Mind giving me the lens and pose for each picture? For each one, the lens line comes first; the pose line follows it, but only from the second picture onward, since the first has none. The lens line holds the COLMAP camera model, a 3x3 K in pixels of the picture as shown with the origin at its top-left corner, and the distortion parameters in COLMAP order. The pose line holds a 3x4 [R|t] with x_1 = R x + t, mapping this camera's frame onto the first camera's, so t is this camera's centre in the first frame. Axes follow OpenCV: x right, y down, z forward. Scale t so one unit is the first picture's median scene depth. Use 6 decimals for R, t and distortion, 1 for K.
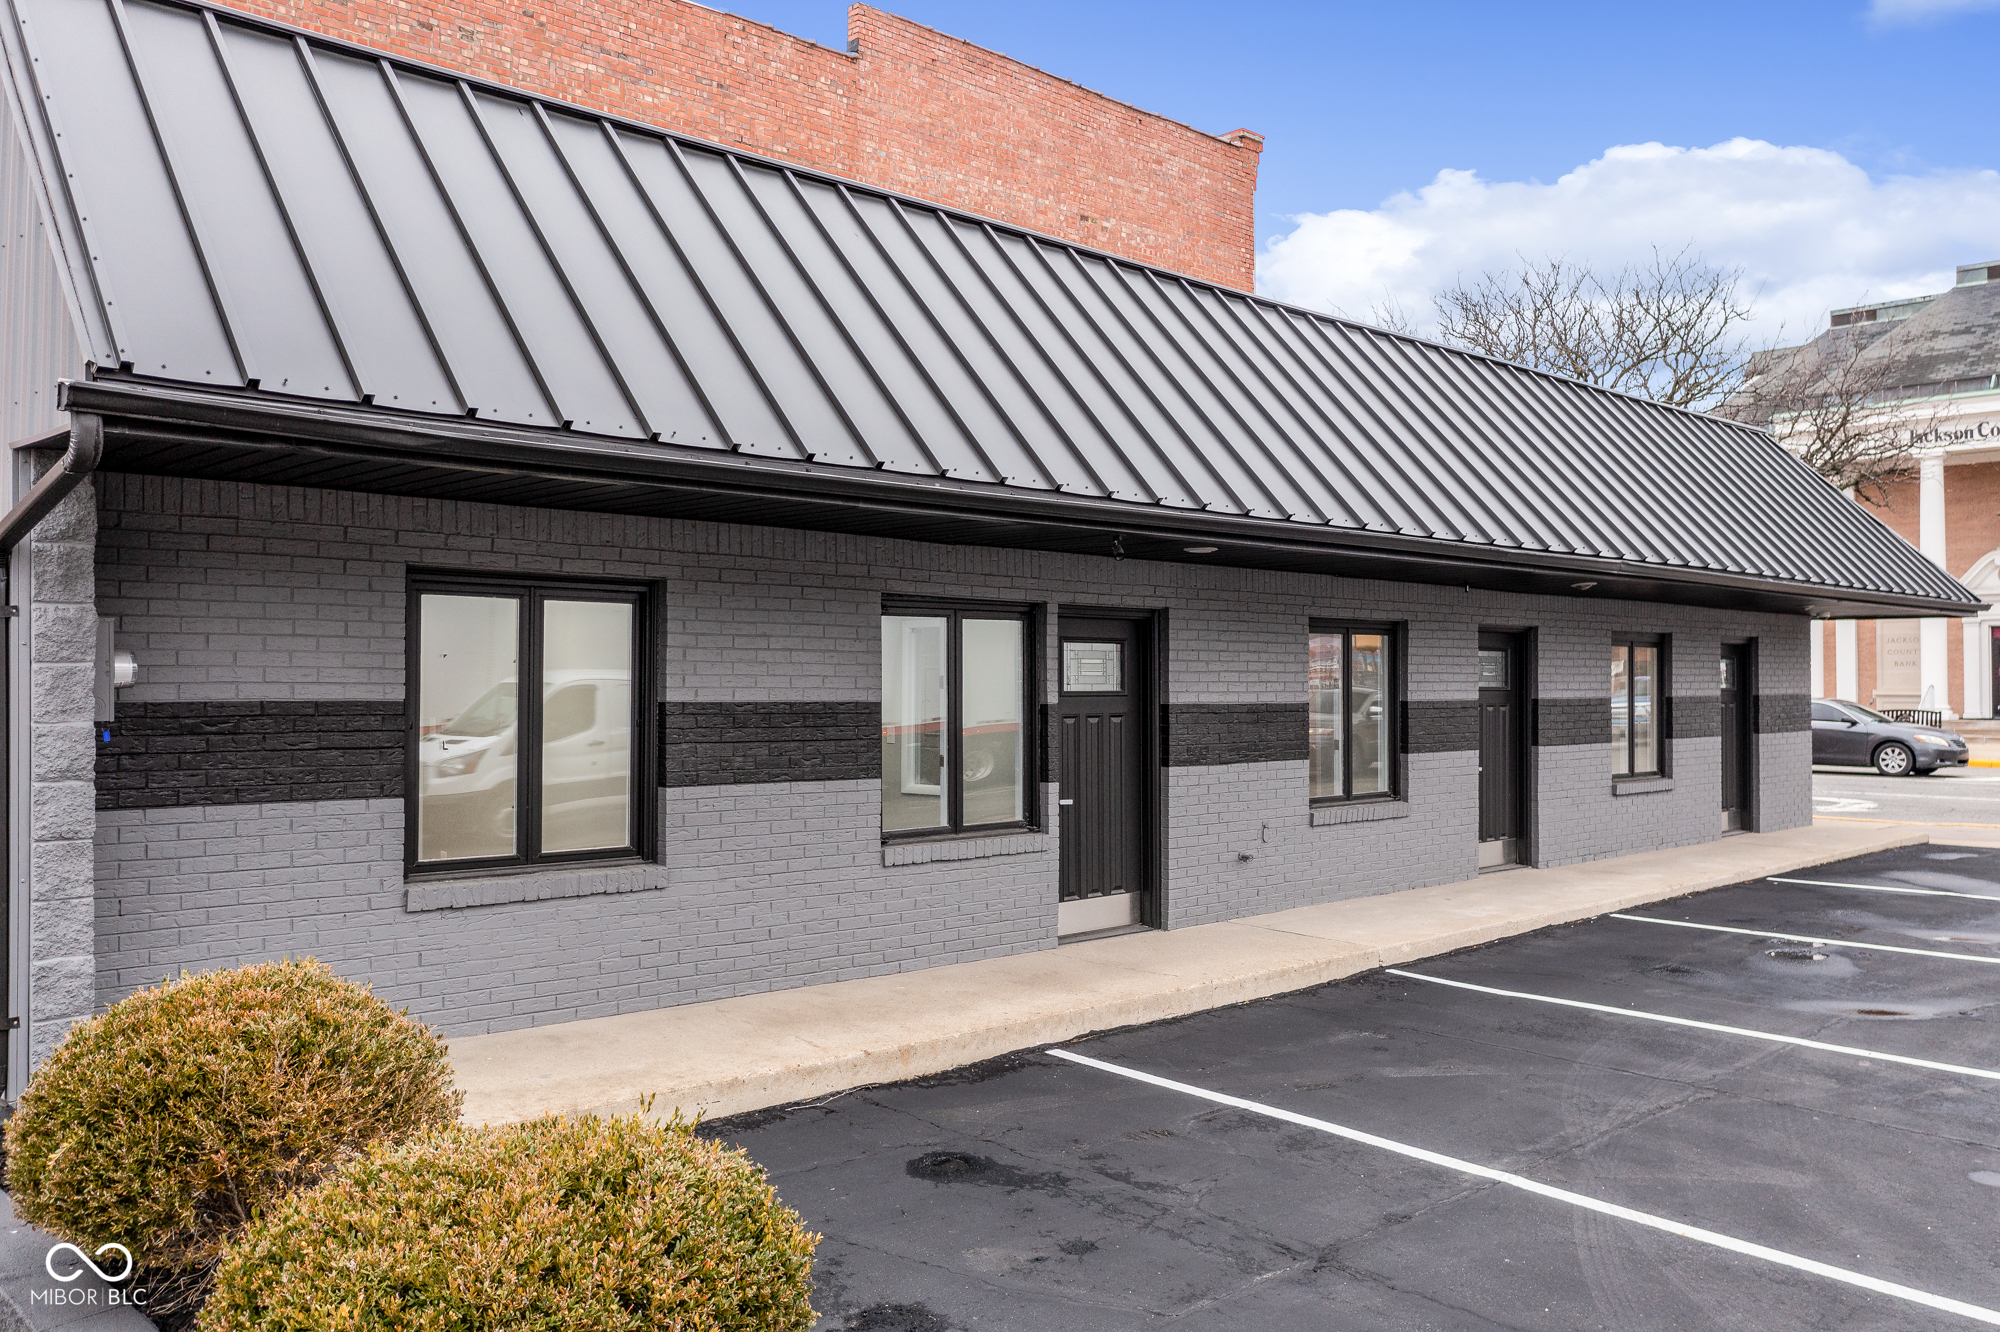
lens RADIAL K [[1617.4, 0, 1000.0], [0, 1617.4, 666.0], [0, 0, 1]] dist [-0.009751, 0.002256]
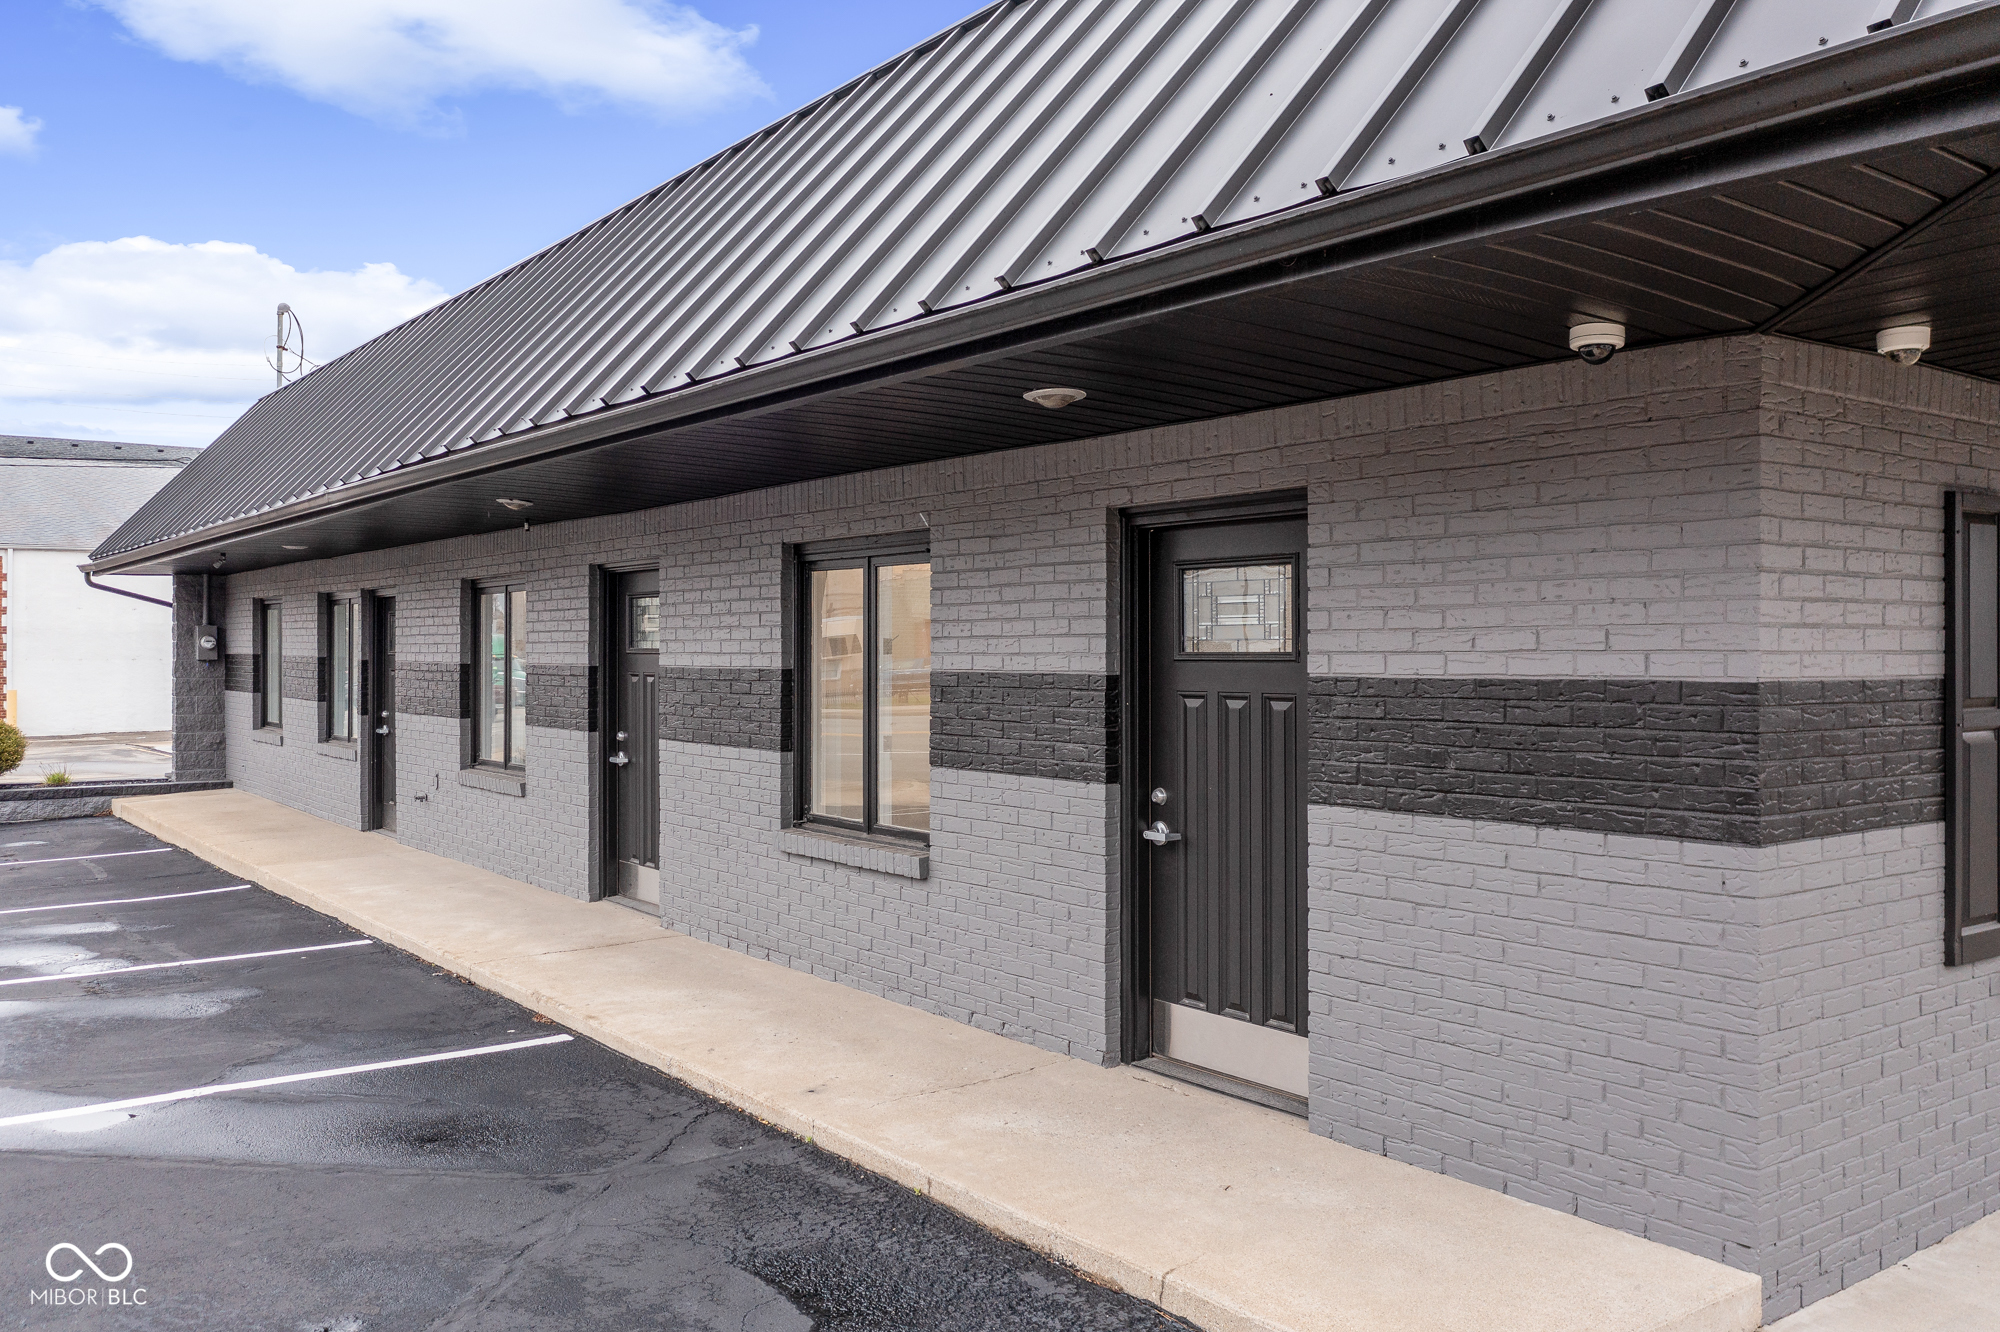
lens RADIAL K [[1617.4, 0, 1000.0], [0, 1617.4, 666.0], [0, 0, 1]] dist [-0.009751, 0.002256]
pose [[-0.123281, 0.004240, -0.992363, 1.039194], [0.005560, 0.999978, 0.003582, 0.019750], [0.992356, -0.005076, -0.123302, 1.306475]]
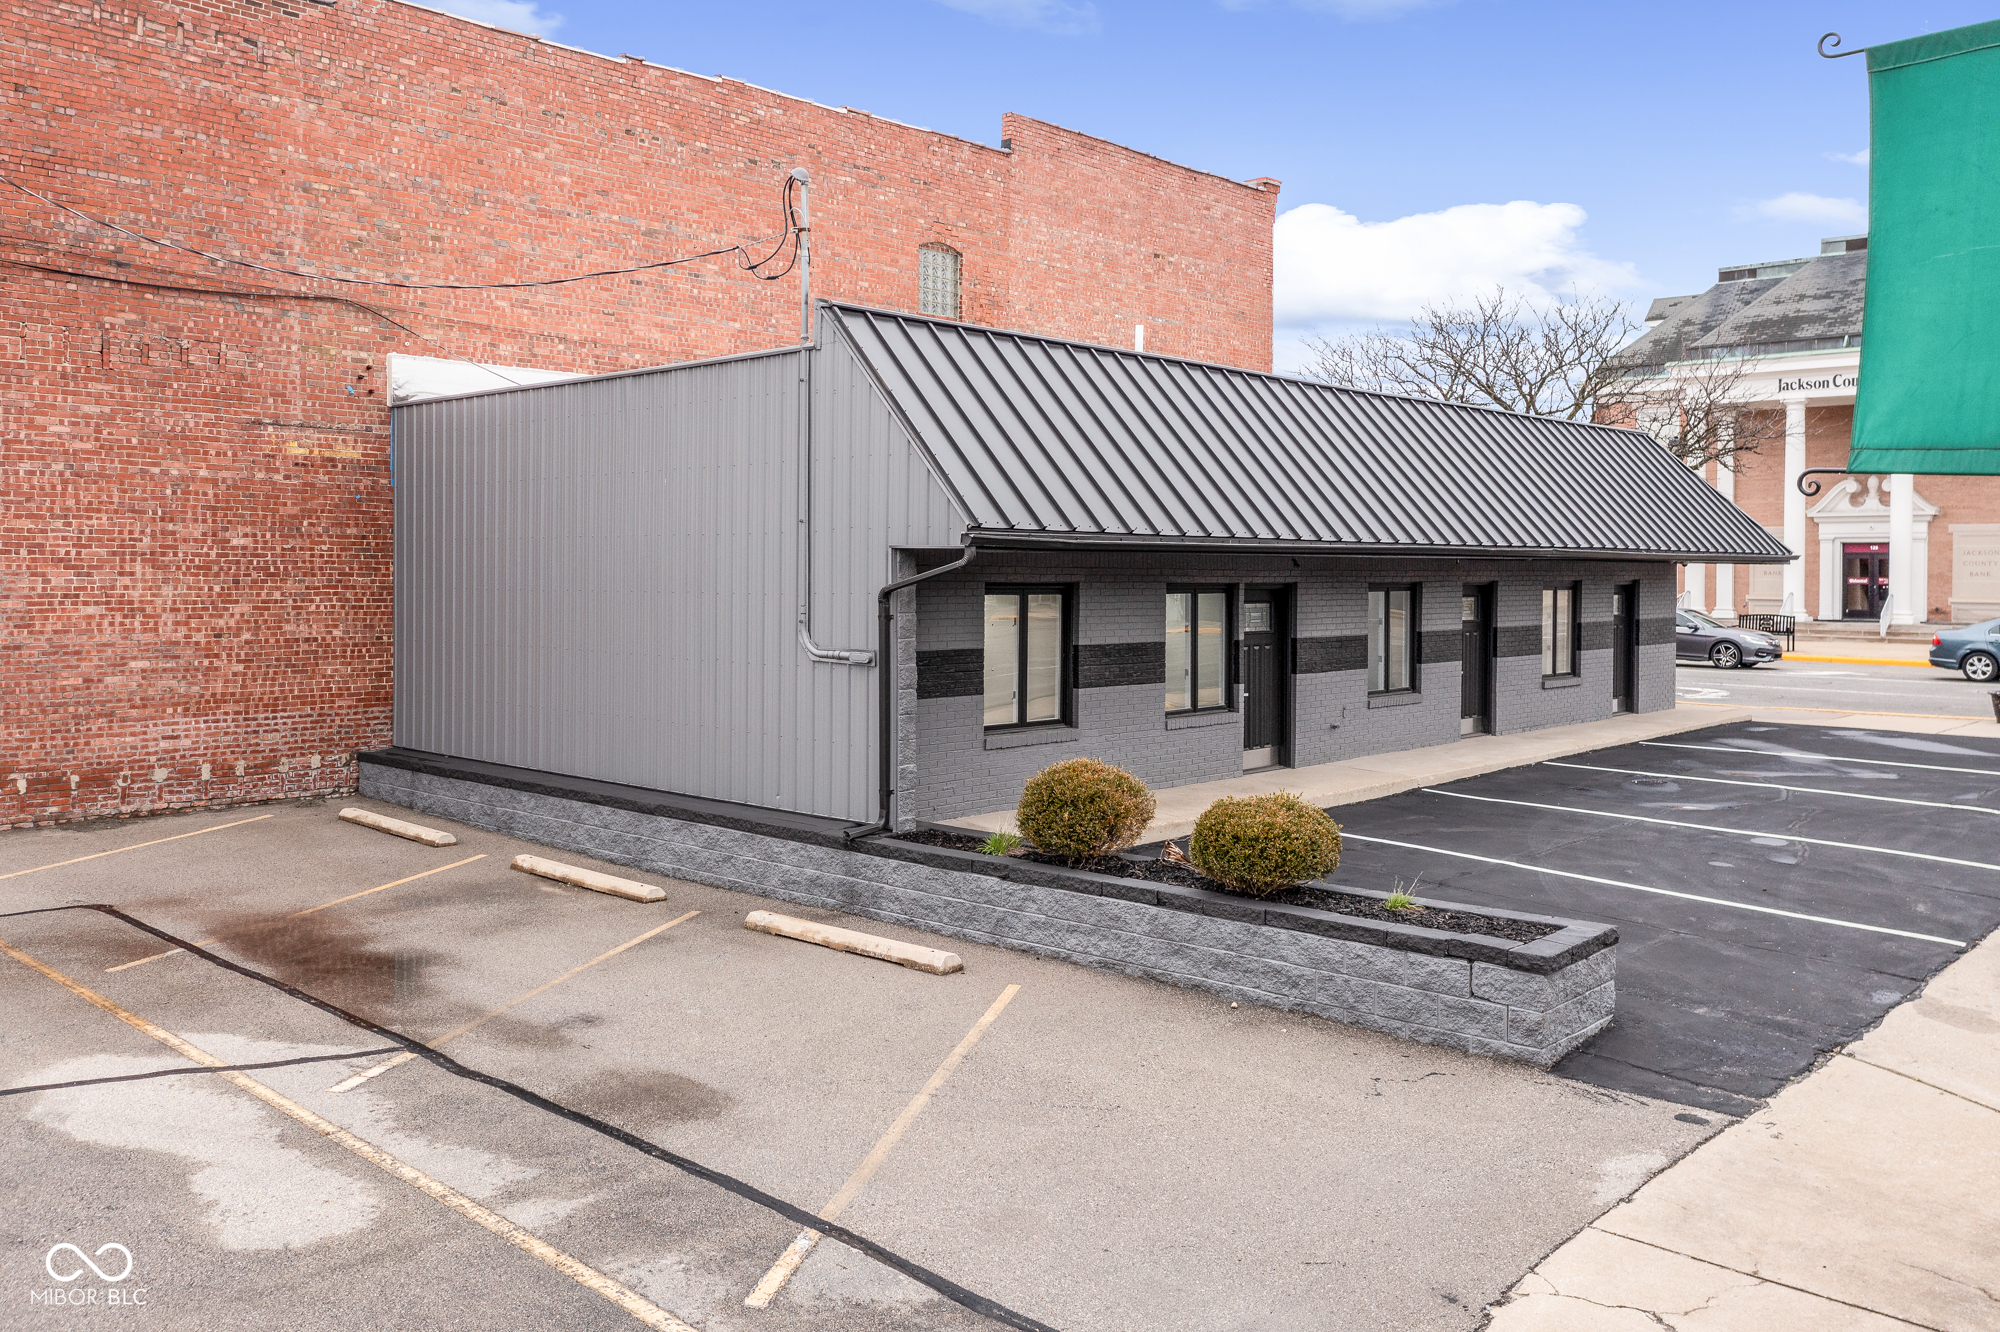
lens RADIAL K [[1638.0, 0, 999.0], [0, 1638.0, 600.0], [0, 0, 1]] dist [-0.009337, 0.001305]
pose [[0.998545, 0.003654, 0.053799, -0.247874], [-0.005371, 0.999480, 0.031802, -0.057171], [-0.053655, -0.032044, 0.998045, -0.586888]]
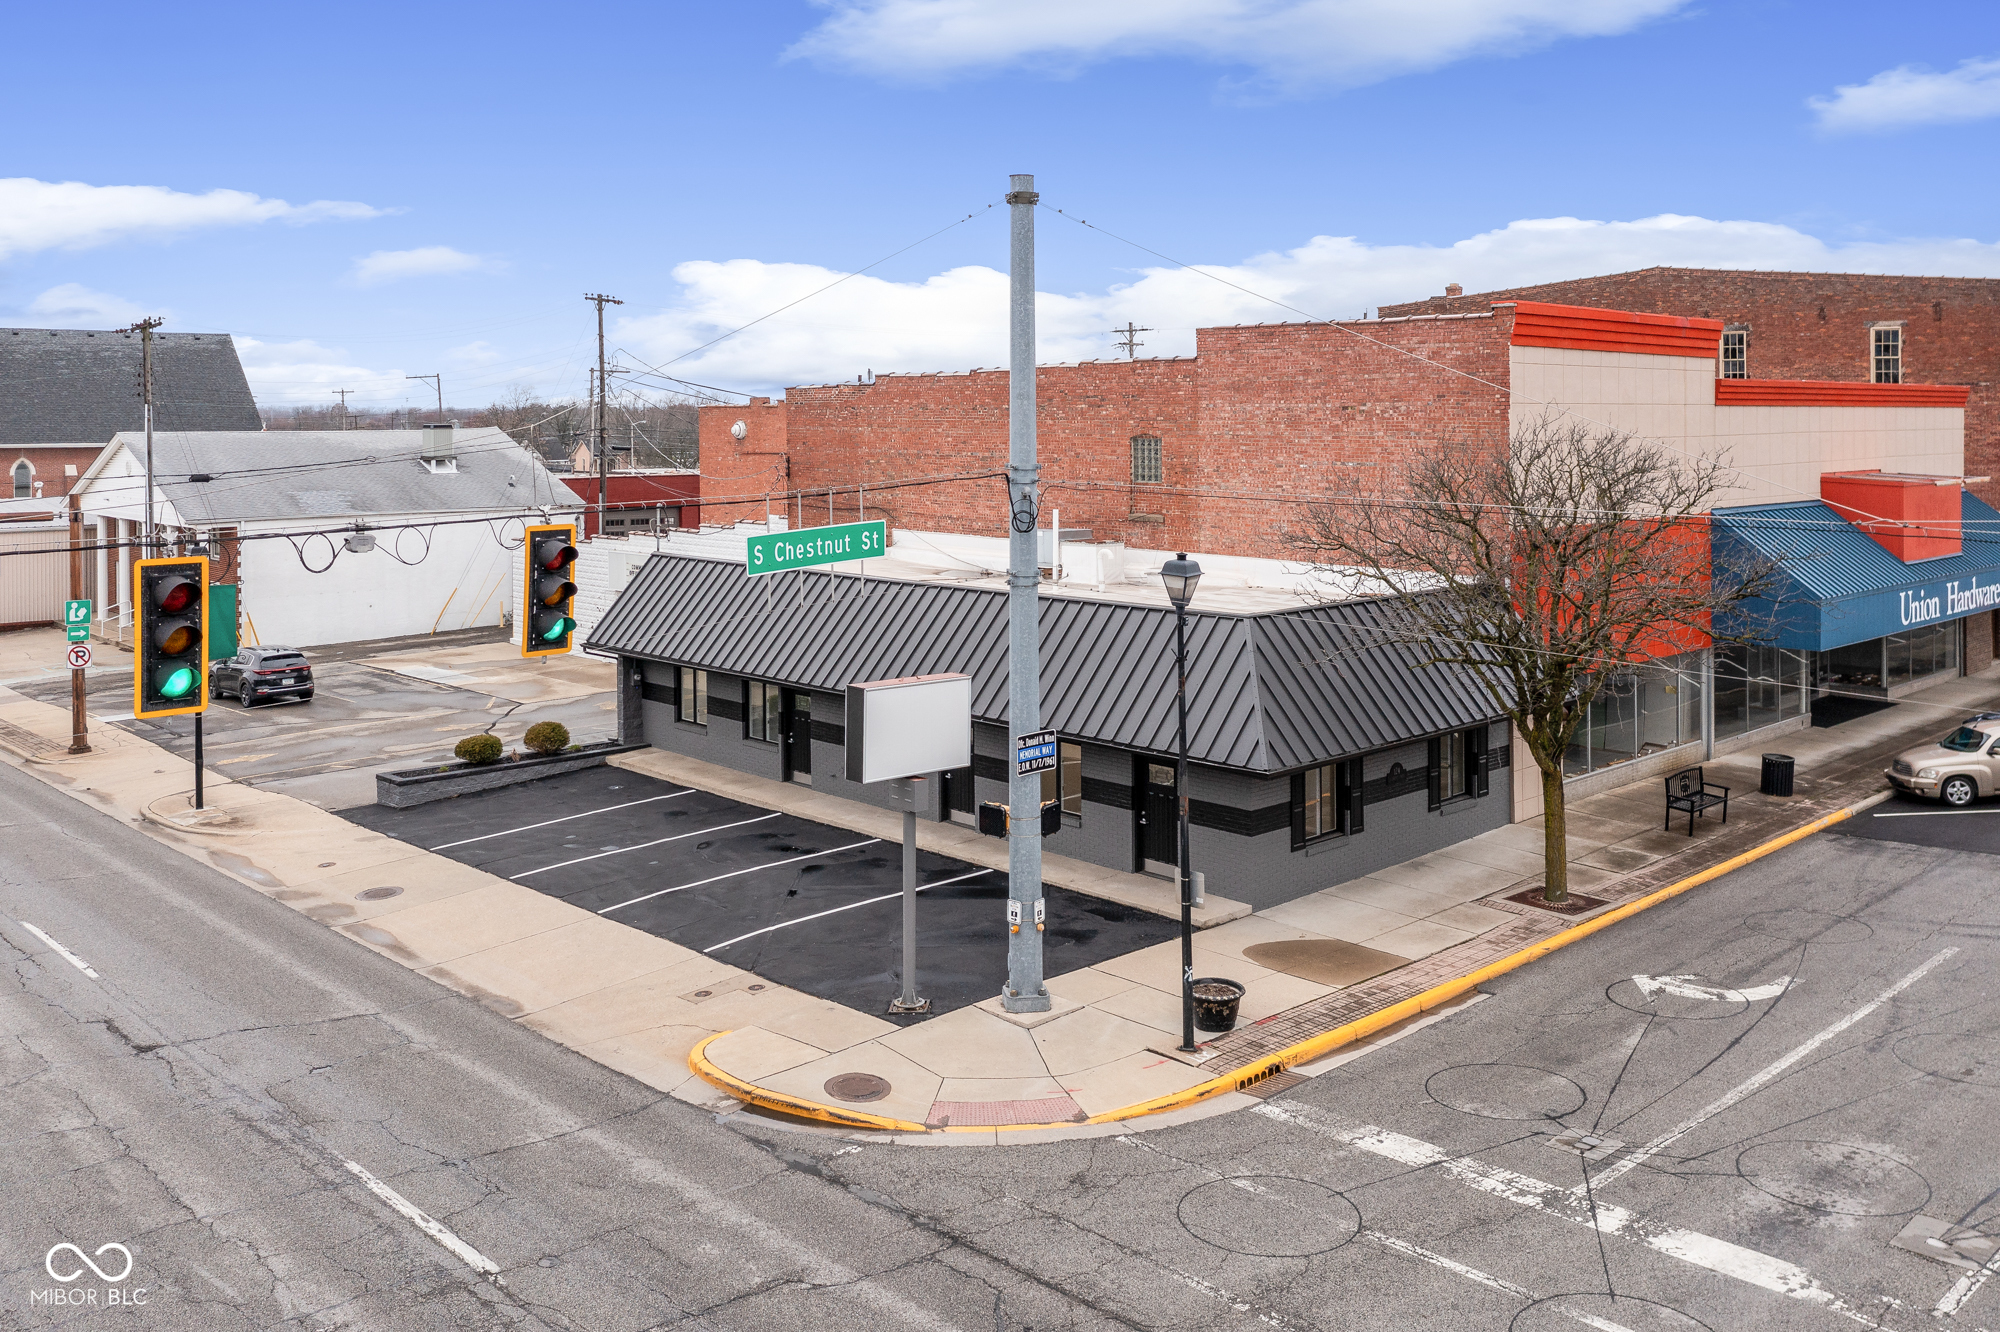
lens RADIAL K [[1762.7, 0, 942.1], [0, 1762.7, 422.2], [0, 0, 1]] dist [-0.006627, -0.000072]
pose [[-0.040209, 0.007243, -0.999165, 2.847512], [0.015441, 0.999859, 0.006627, -0.463258], [0.999072, -0.015162, -0.040315, 1.134780]]
